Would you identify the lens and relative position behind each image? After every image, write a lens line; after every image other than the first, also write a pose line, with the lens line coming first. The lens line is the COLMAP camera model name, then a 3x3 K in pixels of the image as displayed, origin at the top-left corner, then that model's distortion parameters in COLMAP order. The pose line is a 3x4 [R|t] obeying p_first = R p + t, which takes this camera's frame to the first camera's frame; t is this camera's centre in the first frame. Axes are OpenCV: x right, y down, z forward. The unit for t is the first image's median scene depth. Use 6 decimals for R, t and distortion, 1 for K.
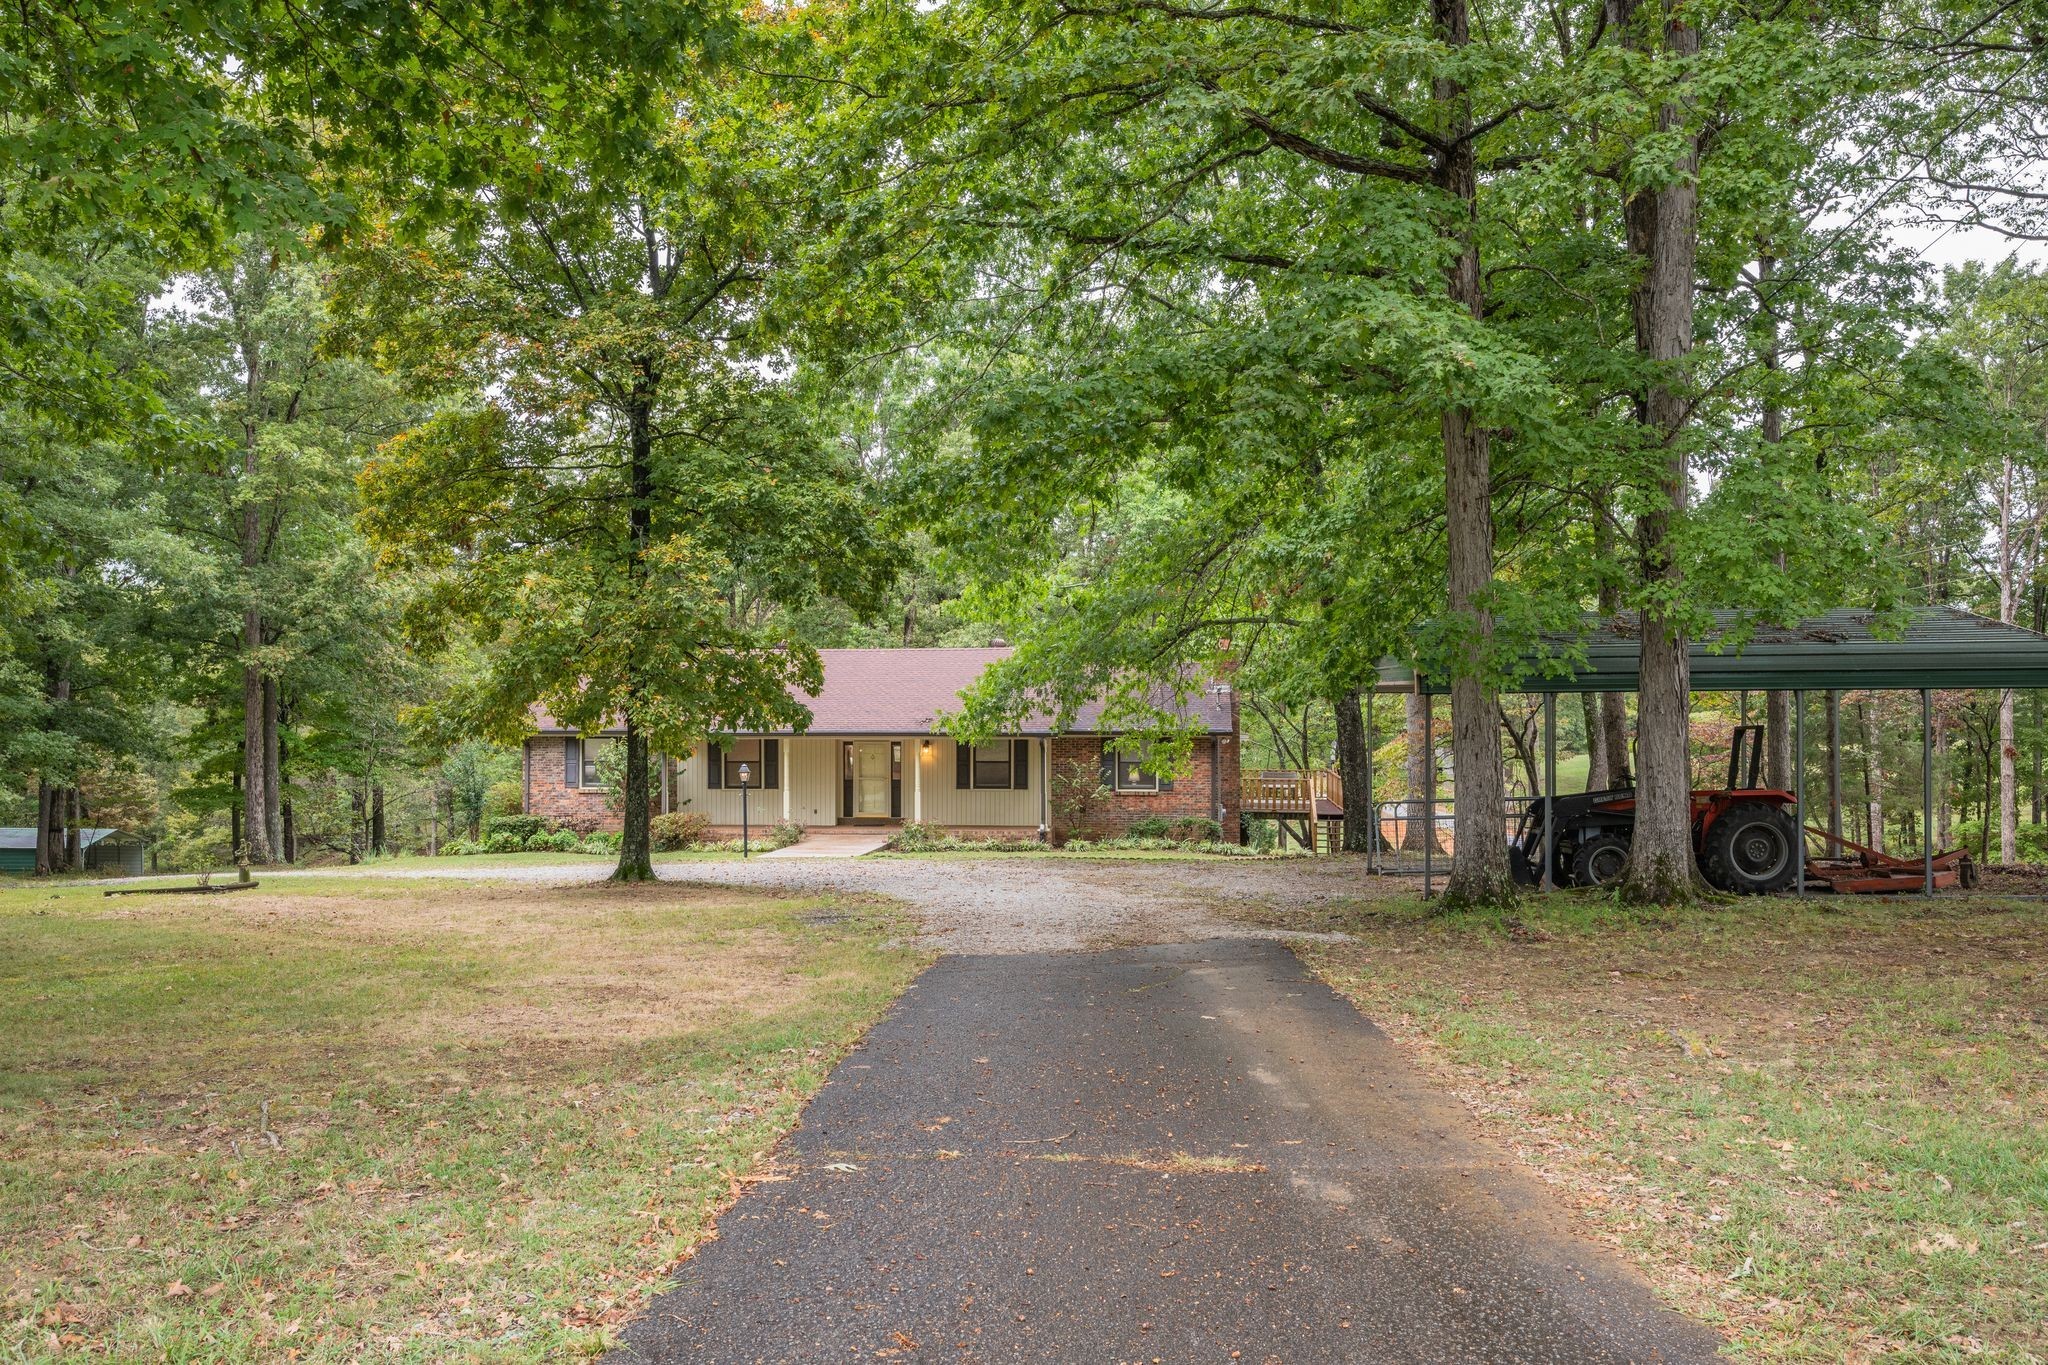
lens RADIAL K [[1797.0, 0, 1017.2], [0, 1797.0, 684.5], [0, 0, 1]] dist [-0.005887, 0.001785]
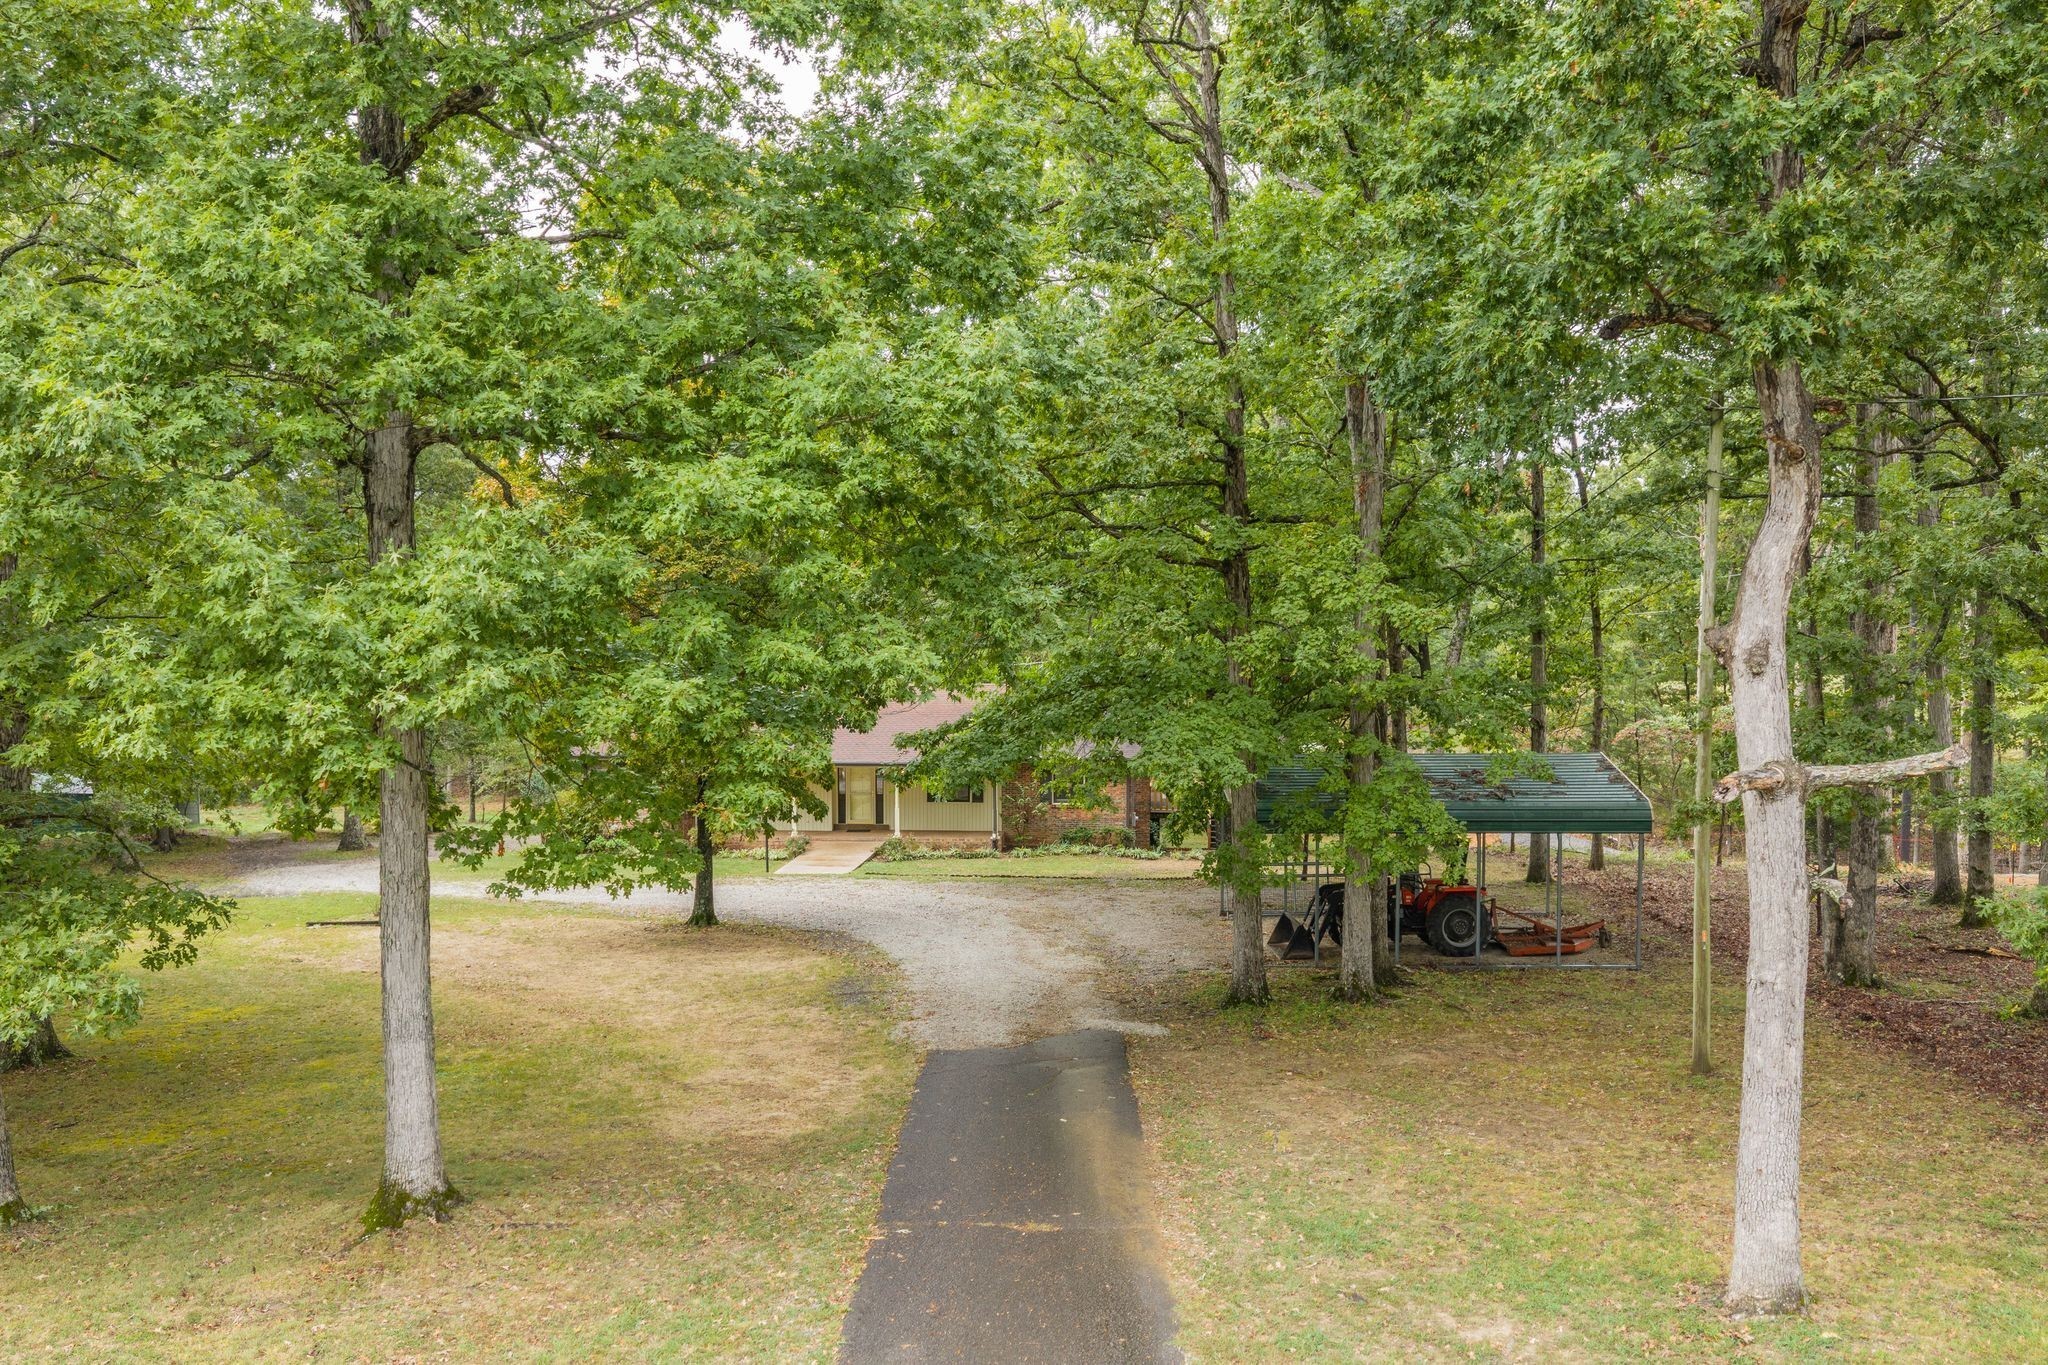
lens RADIAL K [[1726.7, 0, 1024.2], [0, 1726.7, 685.4], [0, 0, 1]] dist [0.019419, -0.002941]
pose [[0.999639, -0.000495, 0.026879, 0.002076], [-0.001148, 0.998132, 0.061082, -0.104991], [-0.026859, -0.061091, 0.997771, -0.229040]]
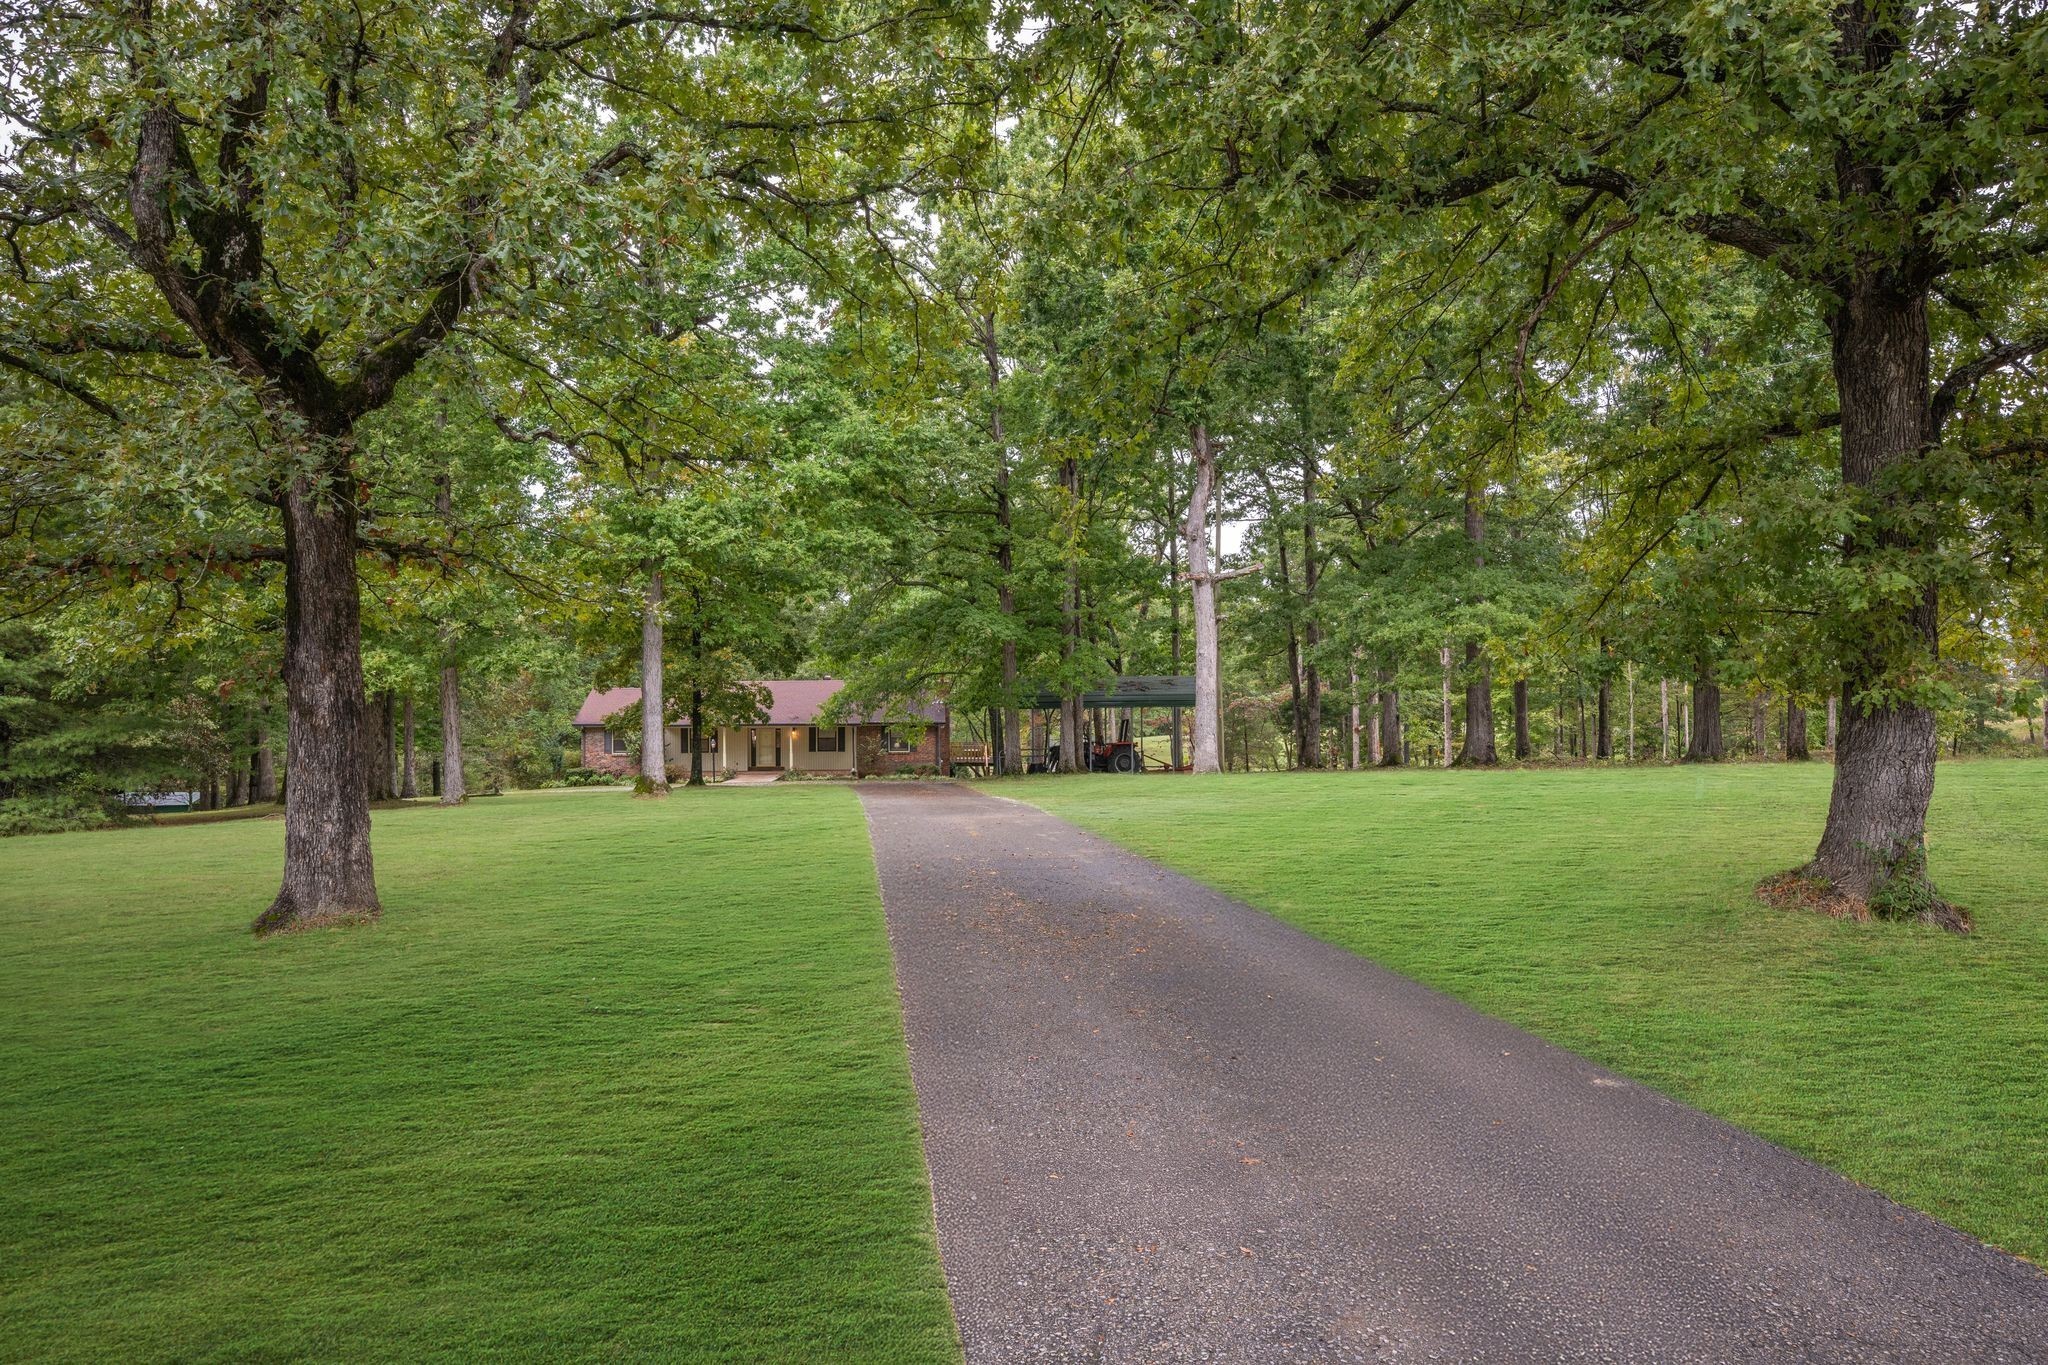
lens RADIAL K [[1363.2, 0, 1030.1], [0, 1363.2, 691.9], [0, 0, 1]] dist [0.000091, -0.003230]
pose [[0.985127, -0.002188, 0.171816, -0.054977], [0.001492, 0.999990, 0.004185, -0.015622], [-0.171823, -0.003867, 0.985120, -0.576076]]
